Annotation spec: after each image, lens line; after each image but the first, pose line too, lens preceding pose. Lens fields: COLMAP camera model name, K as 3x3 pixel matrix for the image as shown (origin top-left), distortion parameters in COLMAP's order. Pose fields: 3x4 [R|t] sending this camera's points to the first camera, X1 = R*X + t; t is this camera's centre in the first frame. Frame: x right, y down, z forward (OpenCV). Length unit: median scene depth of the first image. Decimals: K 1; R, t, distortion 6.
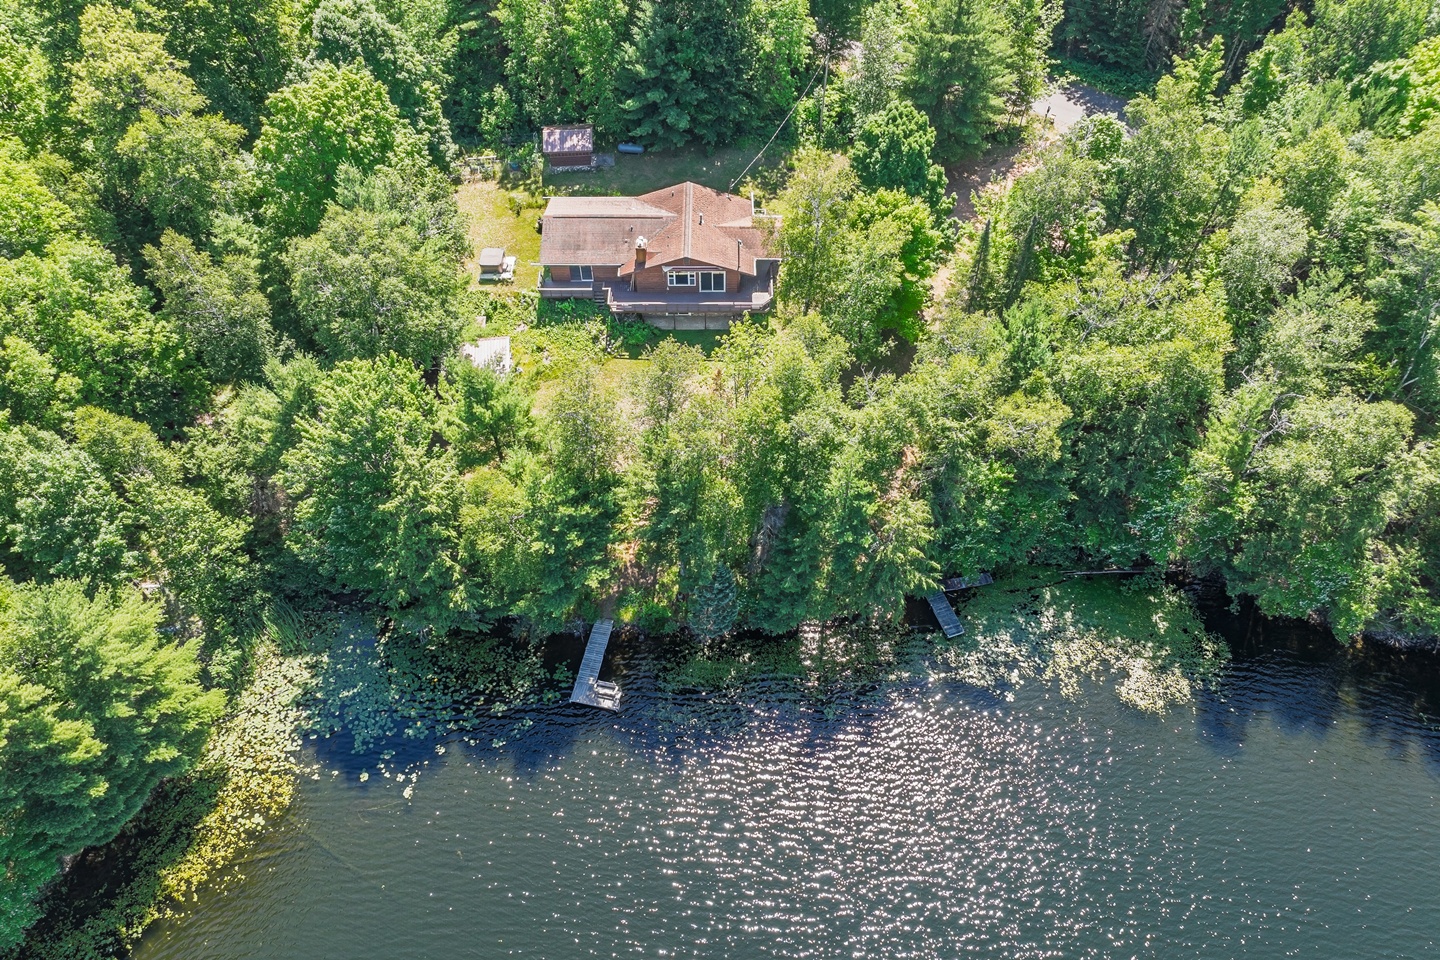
lens RADIAL K [[1006.9, 0, 726.5], [0, 1006.9, 481.1], [0, 0, 1]] dist [-0.008990, 0.016028]
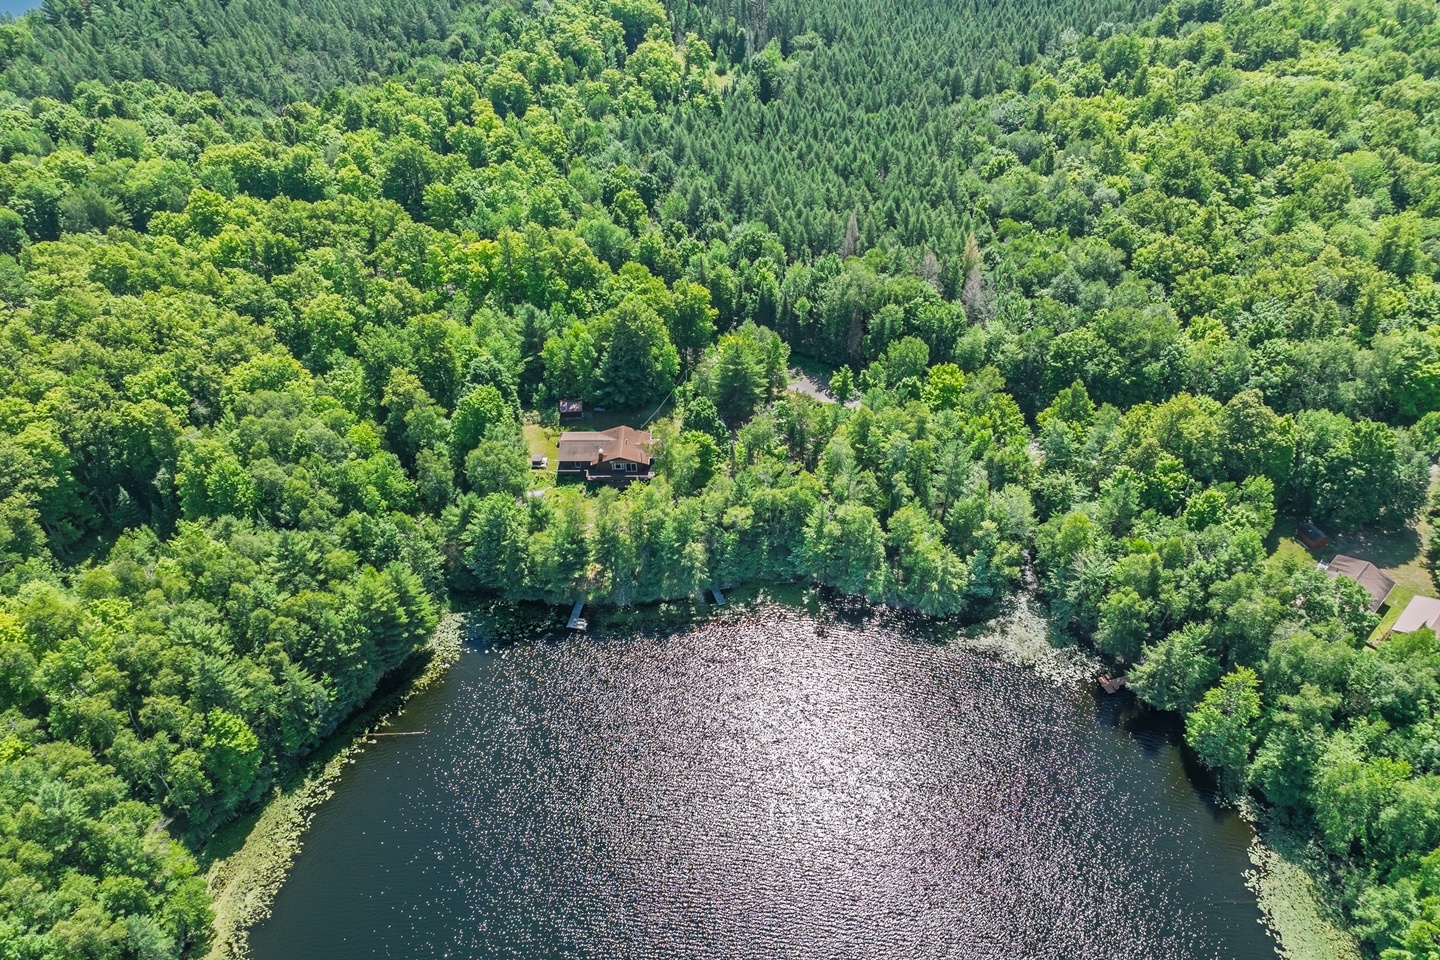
lens RADIAL K [[1006.9, 0, 726.5], [0, 1006.9, 481.1], [0, 0, 1]] dist [-0.008990, 0.016028]
pose [[0.999980, -0.004928, 0.003968, 0.235350], [0.005613, 0.980396, -0.196959, 0.351849], [-0.002920, 0.196977, 0.980404, -1.534714]]
